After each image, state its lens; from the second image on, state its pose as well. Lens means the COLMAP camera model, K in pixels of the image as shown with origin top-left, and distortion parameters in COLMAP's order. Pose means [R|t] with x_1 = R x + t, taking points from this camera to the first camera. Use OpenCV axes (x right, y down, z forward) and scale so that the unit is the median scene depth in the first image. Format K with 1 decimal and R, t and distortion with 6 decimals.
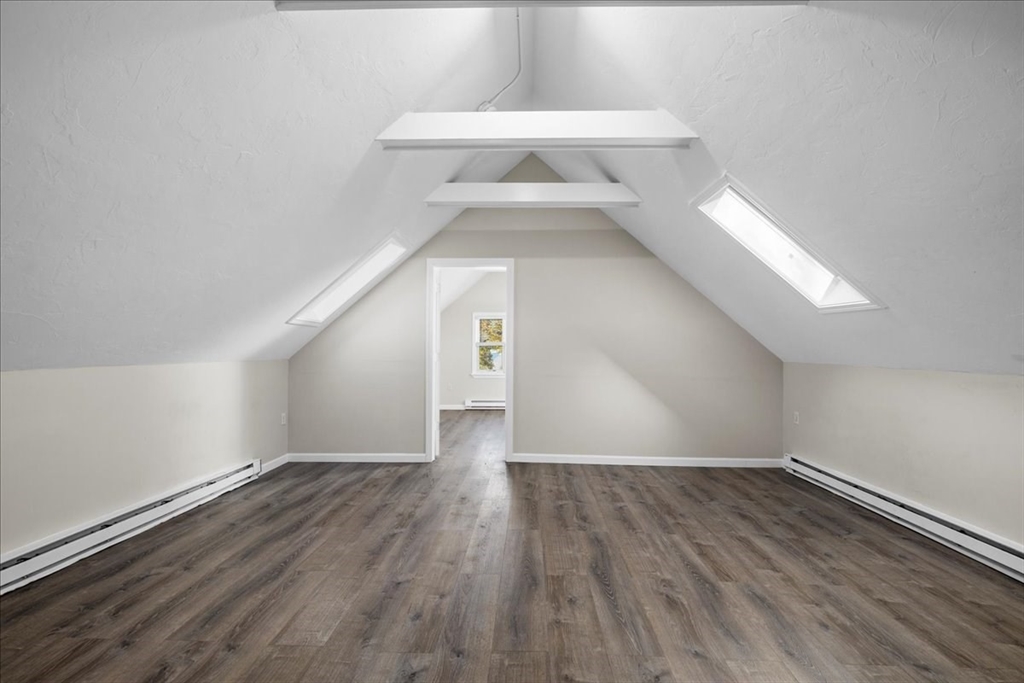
lens RADIAL K [[484.5, 0, 512.0], [0, 484.5, 341.5], [0, 0, 1]] dist [-0.001361, 0.000156]
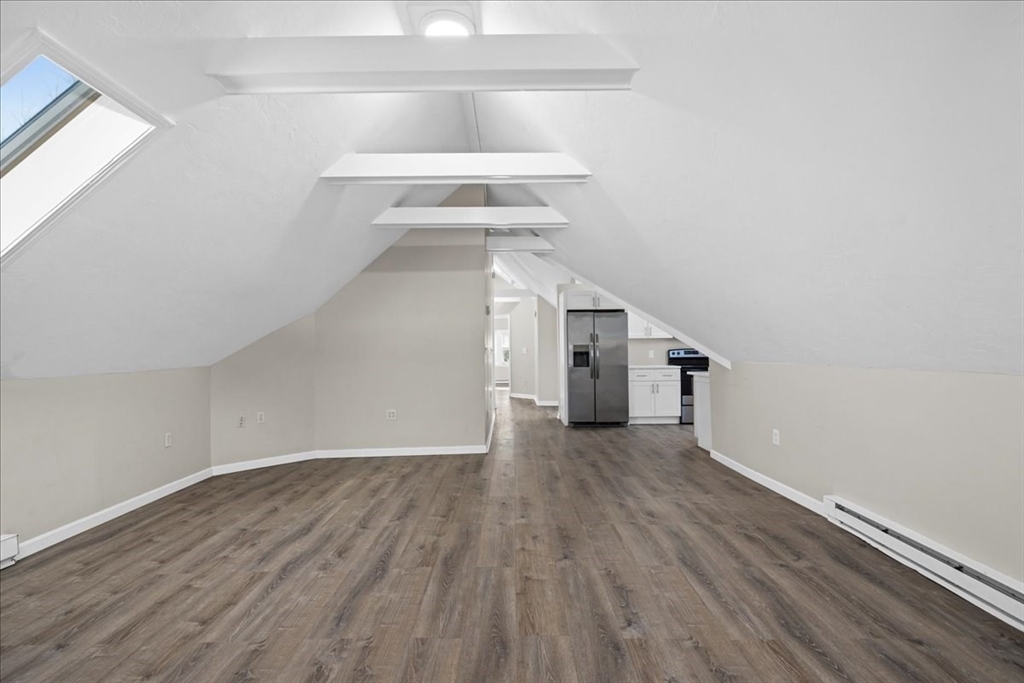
lens RADIAL K [[484.5, 0, 512.0], [0, 484.5, 341.5], [0, 0, 1]] dist [-0.001361, 0.000156]
pose [[-0.999337, 0.005982, -0.035911, -0.067980], [0.006963, 0.999605, -0.027235, 0.019755], [0.035734, -0.027467, -0.998984, 2.108351]]
